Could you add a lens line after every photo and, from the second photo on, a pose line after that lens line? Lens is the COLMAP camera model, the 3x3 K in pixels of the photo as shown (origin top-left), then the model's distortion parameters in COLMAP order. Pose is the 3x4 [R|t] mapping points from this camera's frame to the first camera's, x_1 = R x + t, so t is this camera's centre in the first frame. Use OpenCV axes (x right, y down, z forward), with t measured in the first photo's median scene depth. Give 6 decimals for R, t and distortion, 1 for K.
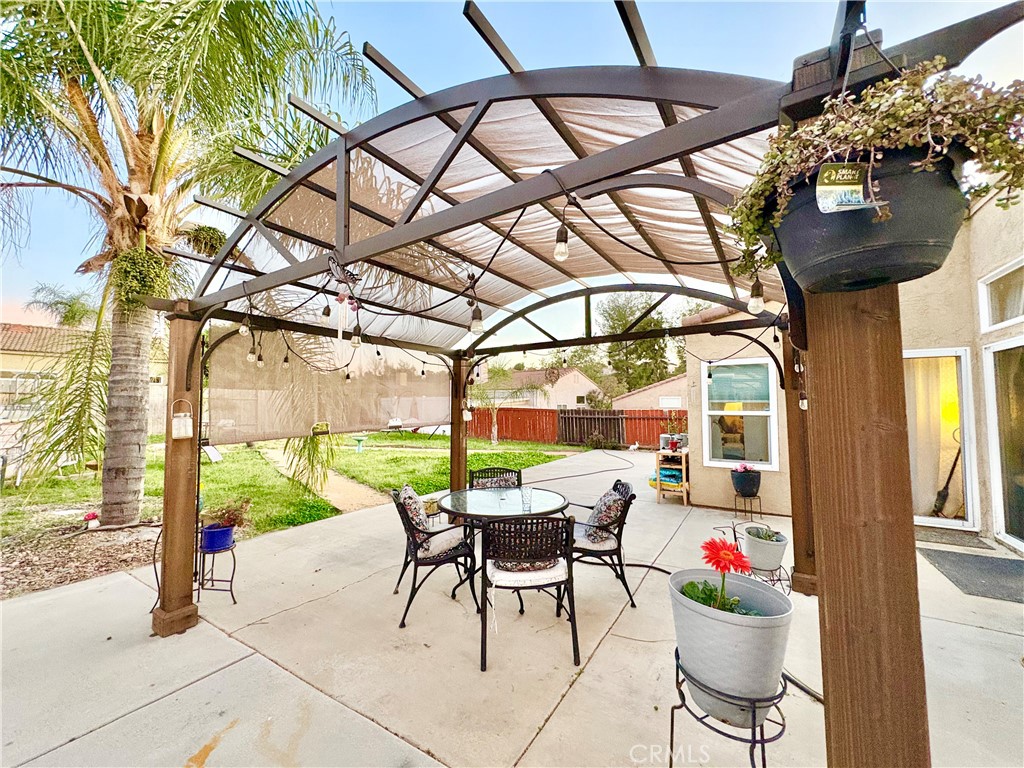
lens RADIAL K [[408.4, 0, 512.0], [0, 408.4, 384.0], [0, 0, 1]] dist [0.000967, 0.000234]
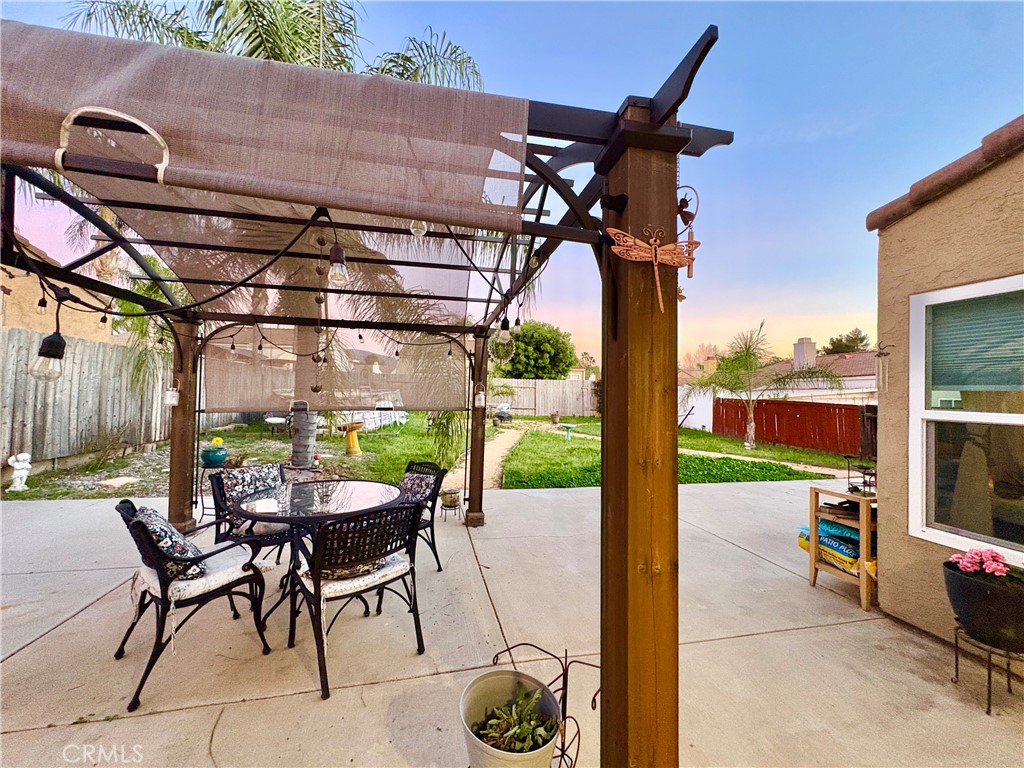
lens RADIAL K [[408.4, 0, 512.0], [0, 408.4, 384.0], [0, 0, 1]] dist [0.000967, 0.000234]
pose [[0.699847, -0.000474, -0.714292, 0.473100], [0.016316, 0.999749, 0.015323, 0.024048], [0.714106, -0.022378, 0.699680, 0.381461]]
